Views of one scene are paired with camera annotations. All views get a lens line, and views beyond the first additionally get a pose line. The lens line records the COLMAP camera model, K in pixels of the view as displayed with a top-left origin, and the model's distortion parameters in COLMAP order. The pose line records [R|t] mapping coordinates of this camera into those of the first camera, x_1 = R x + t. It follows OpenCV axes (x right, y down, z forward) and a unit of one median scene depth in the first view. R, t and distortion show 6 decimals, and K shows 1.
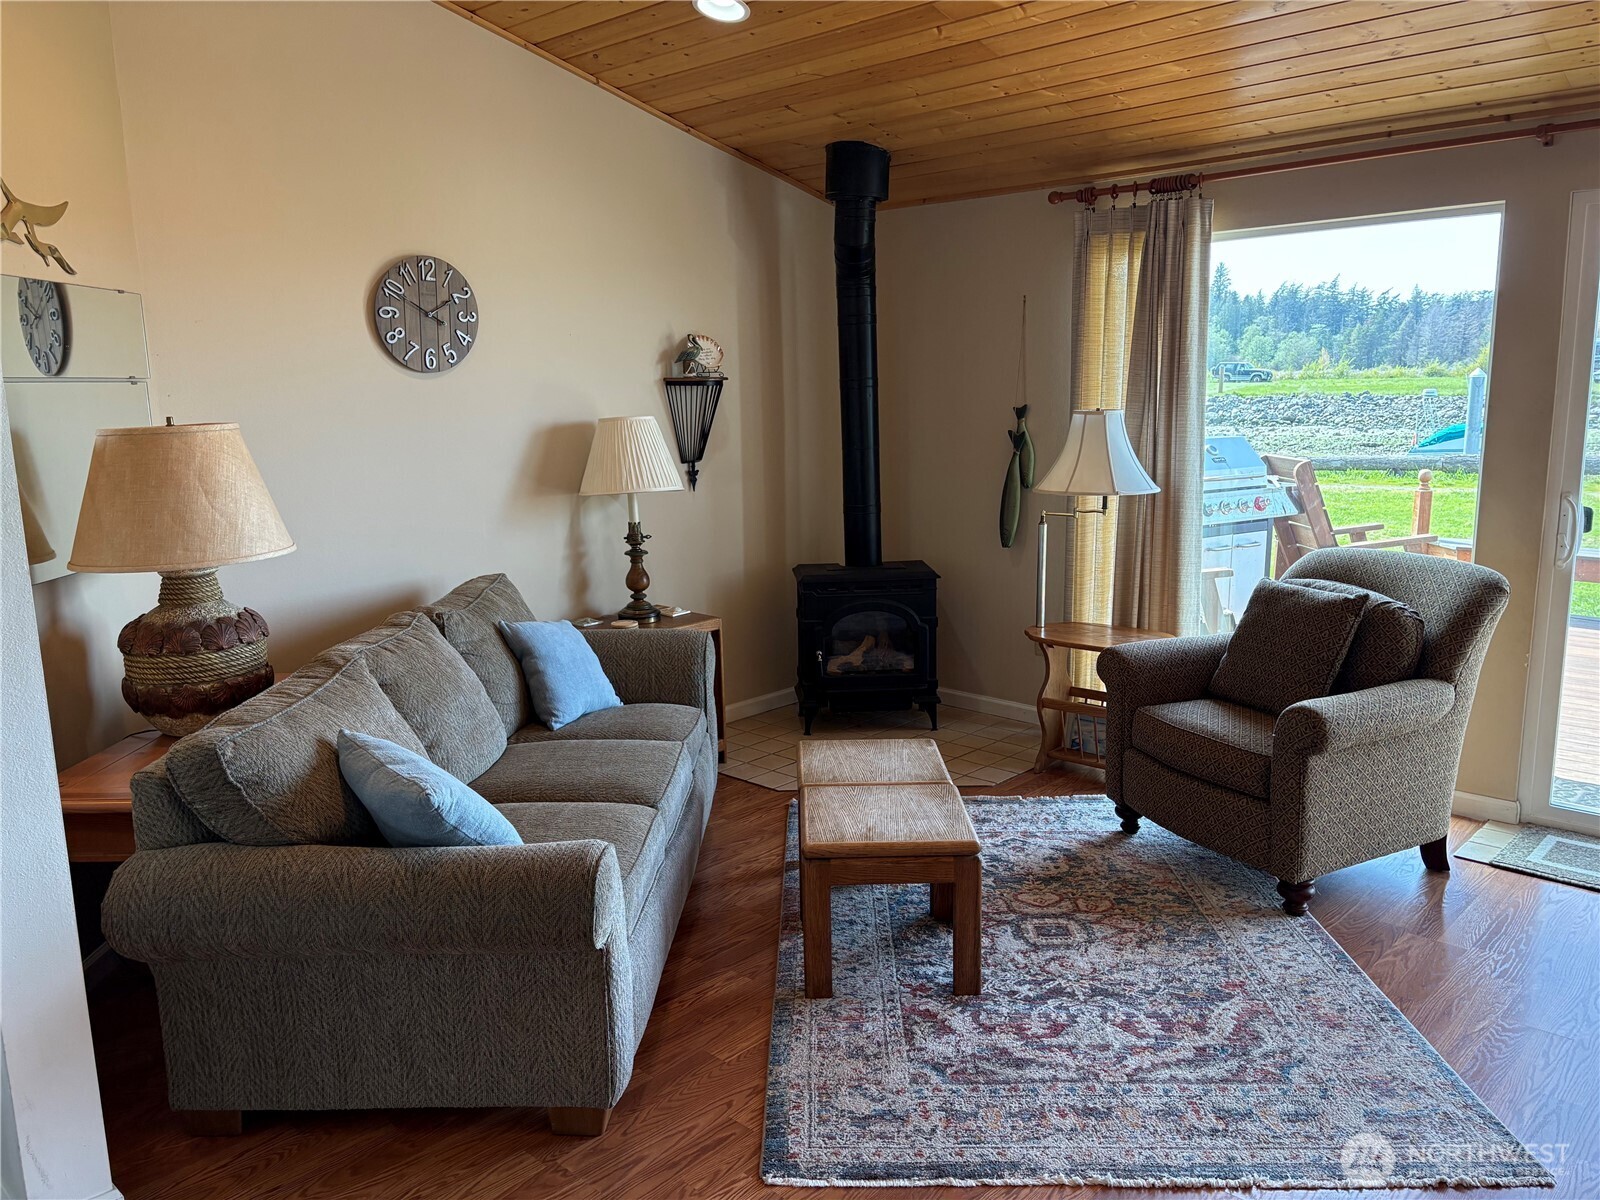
lens RADIAL K [[1209.7, 0, 800.0], [0, 1209.7, 600.0], [0, 0, 1]] dist [0.074631, -0.092236]
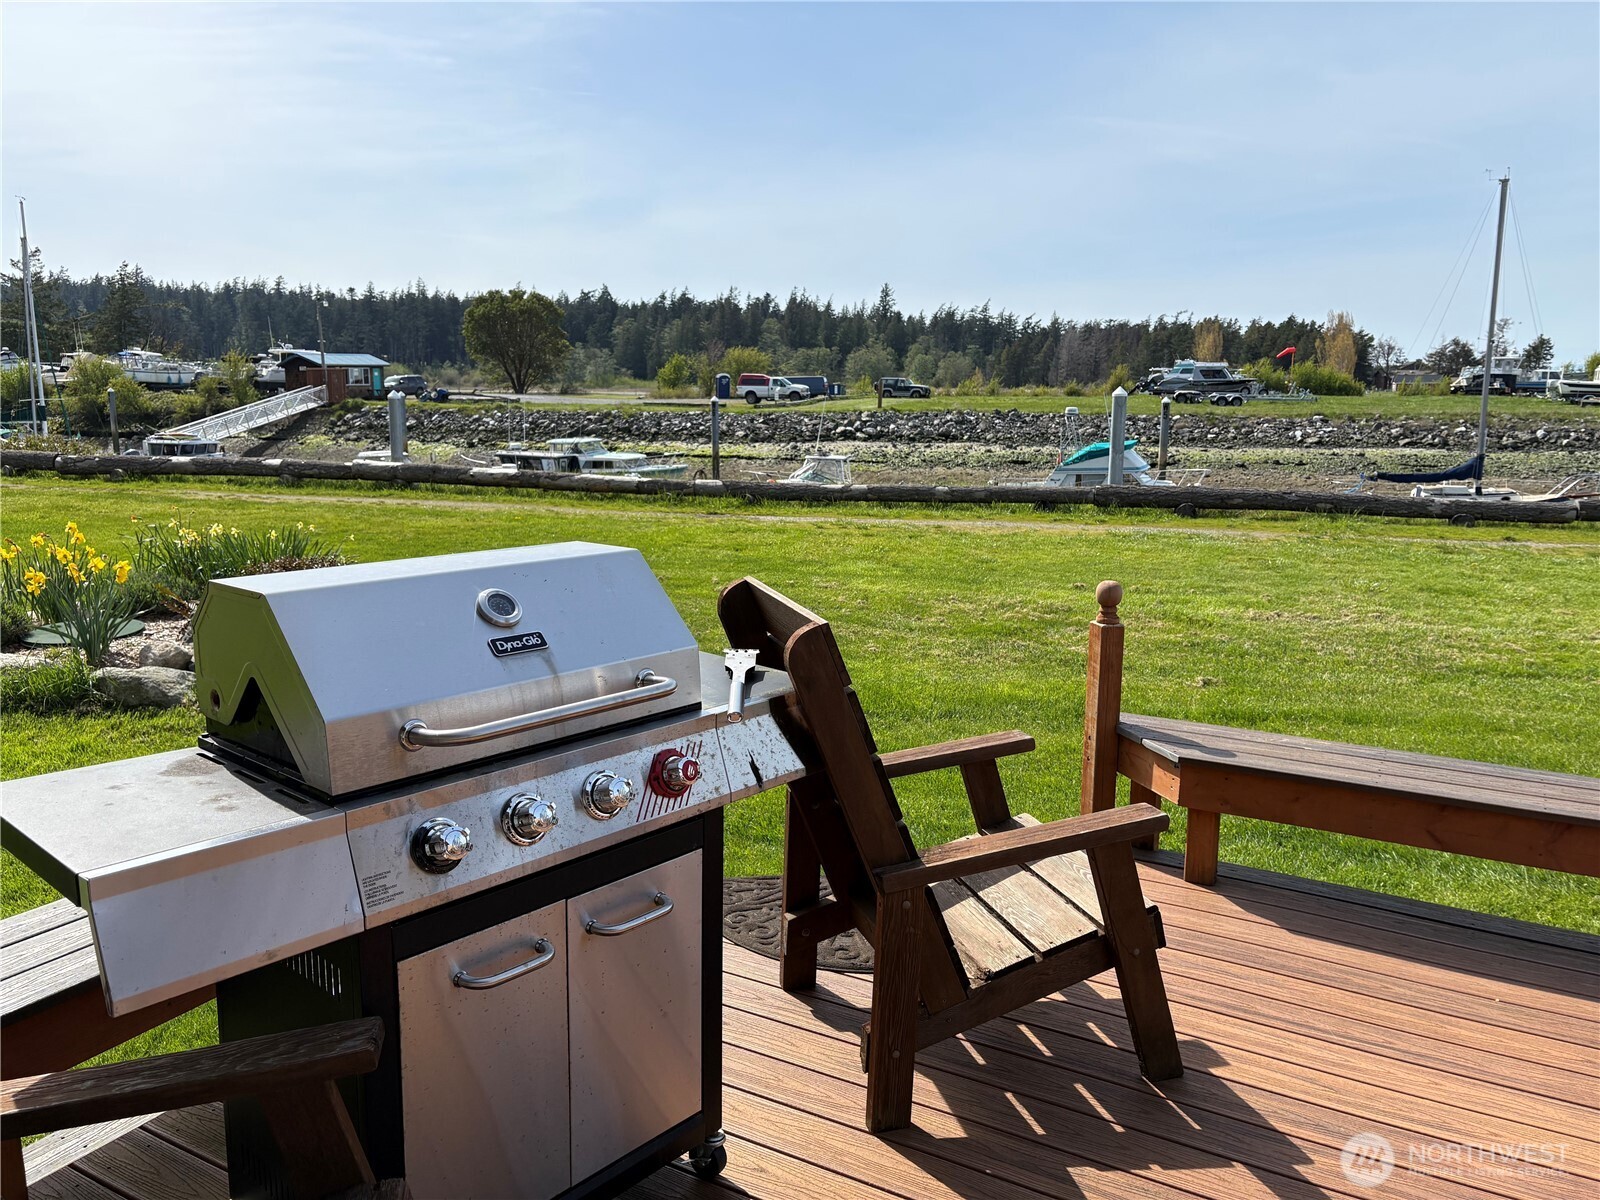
lens RADIAL K [[1209.7, 0, 800.0], [0, 1209.7, 600.0], [0, 0, 1]] dist [0.074631, -0.092236]
pose [[0.967792, -0.025306, 0.250474, 0.067754], [0.027218, 0.999621, -0.004169, -0.024725], [-0.250274, 0.010852, 0.968114, 0.141028]]
